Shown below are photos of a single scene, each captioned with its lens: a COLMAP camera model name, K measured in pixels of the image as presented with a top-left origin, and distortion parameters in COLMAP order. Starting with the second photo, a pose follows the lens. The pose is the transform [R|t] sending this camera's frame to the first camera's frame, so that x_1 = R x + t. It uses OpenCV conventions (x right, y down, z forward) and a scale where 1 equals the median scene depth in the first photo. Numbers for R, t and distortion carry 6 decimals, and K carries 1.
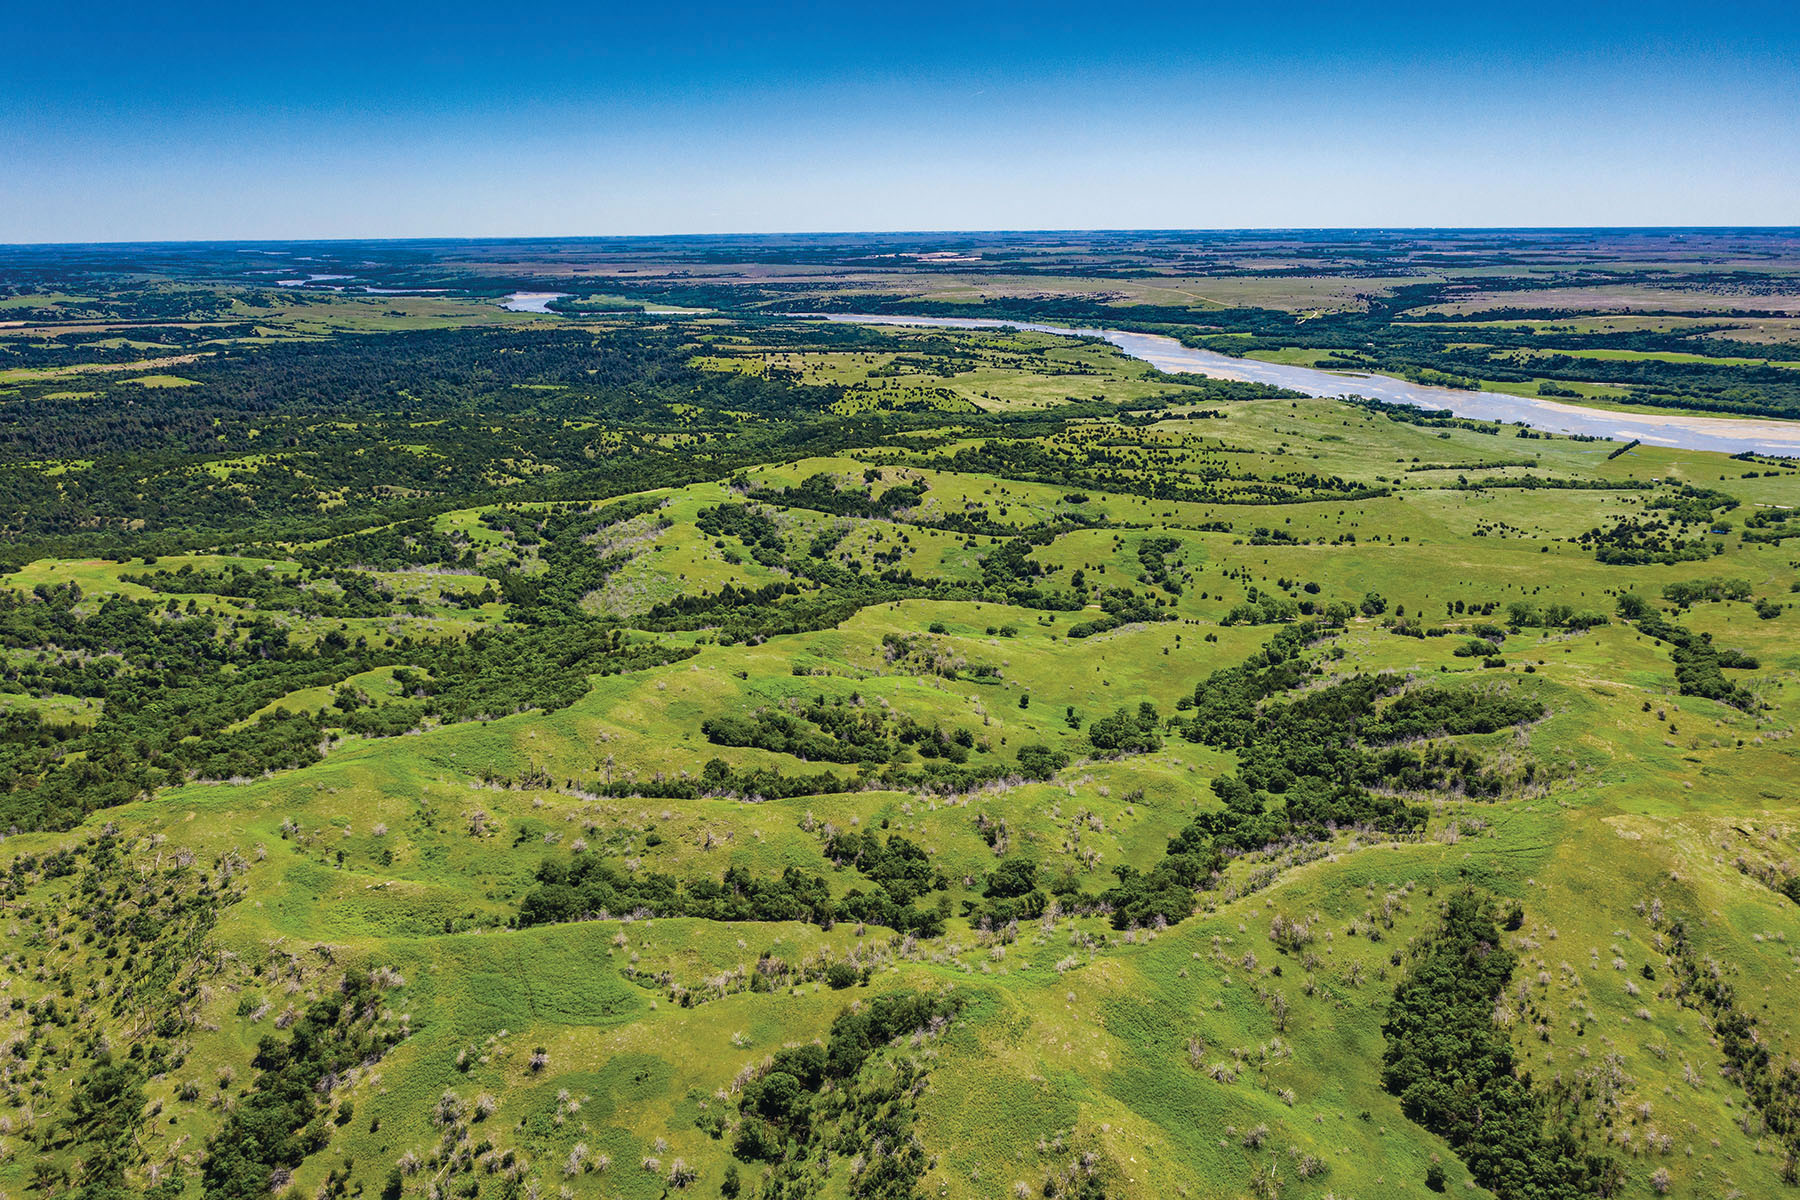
lens RADIAL K [[1417.1, 0, 898.5], [0, 1417.1, 597.9], [0, 0, 1]] dist [-0.009302, -0.001341]
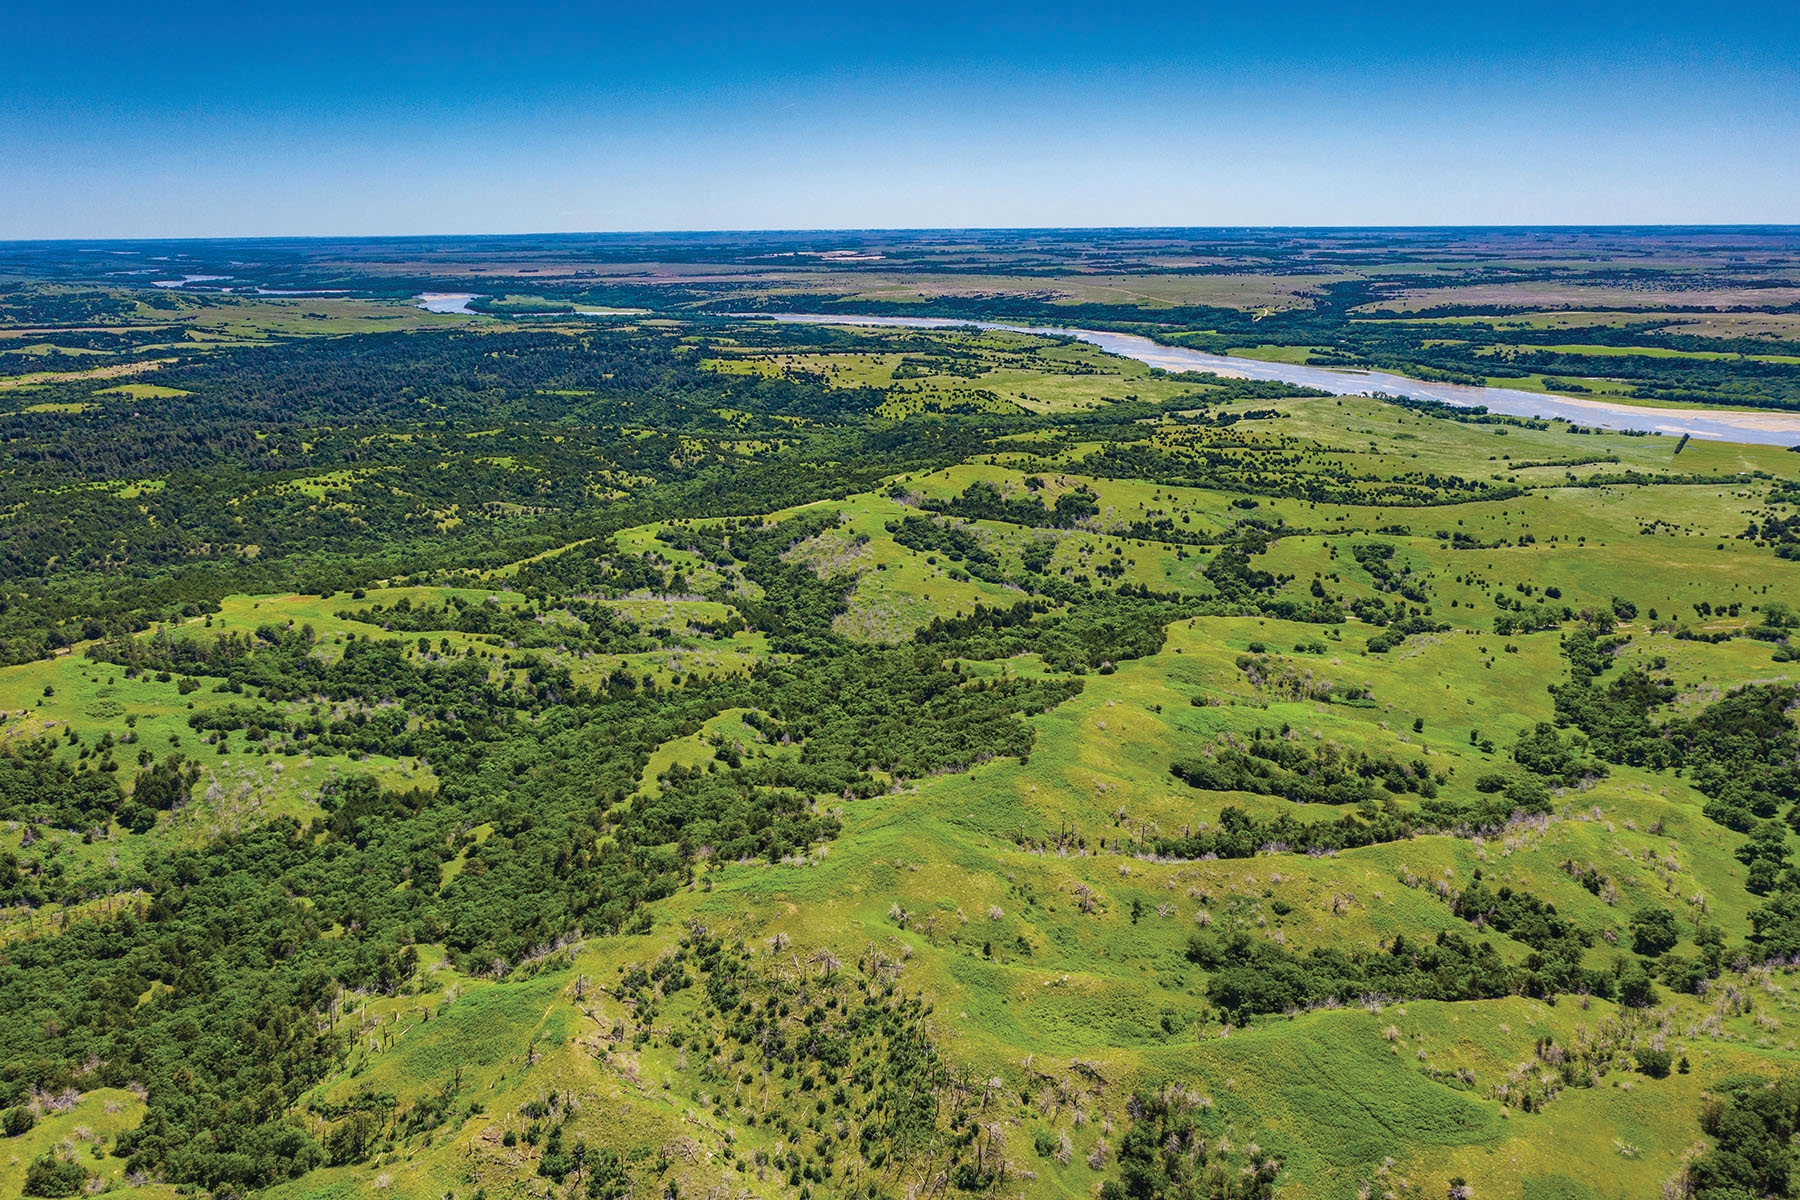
lens RADIAL K [[1417.1, 0, 898.5], [0, 1417.1, 597.9], [0, 0, 1]] dist [-0.009302, -0.001341]
pose [[0.995152, -0.024176, 0.095332, -0.128616], [0.024095, 0.999708, 0.001994, -0.008316], [-0.095352, 0.000313, 0.995444, 0.035240]]
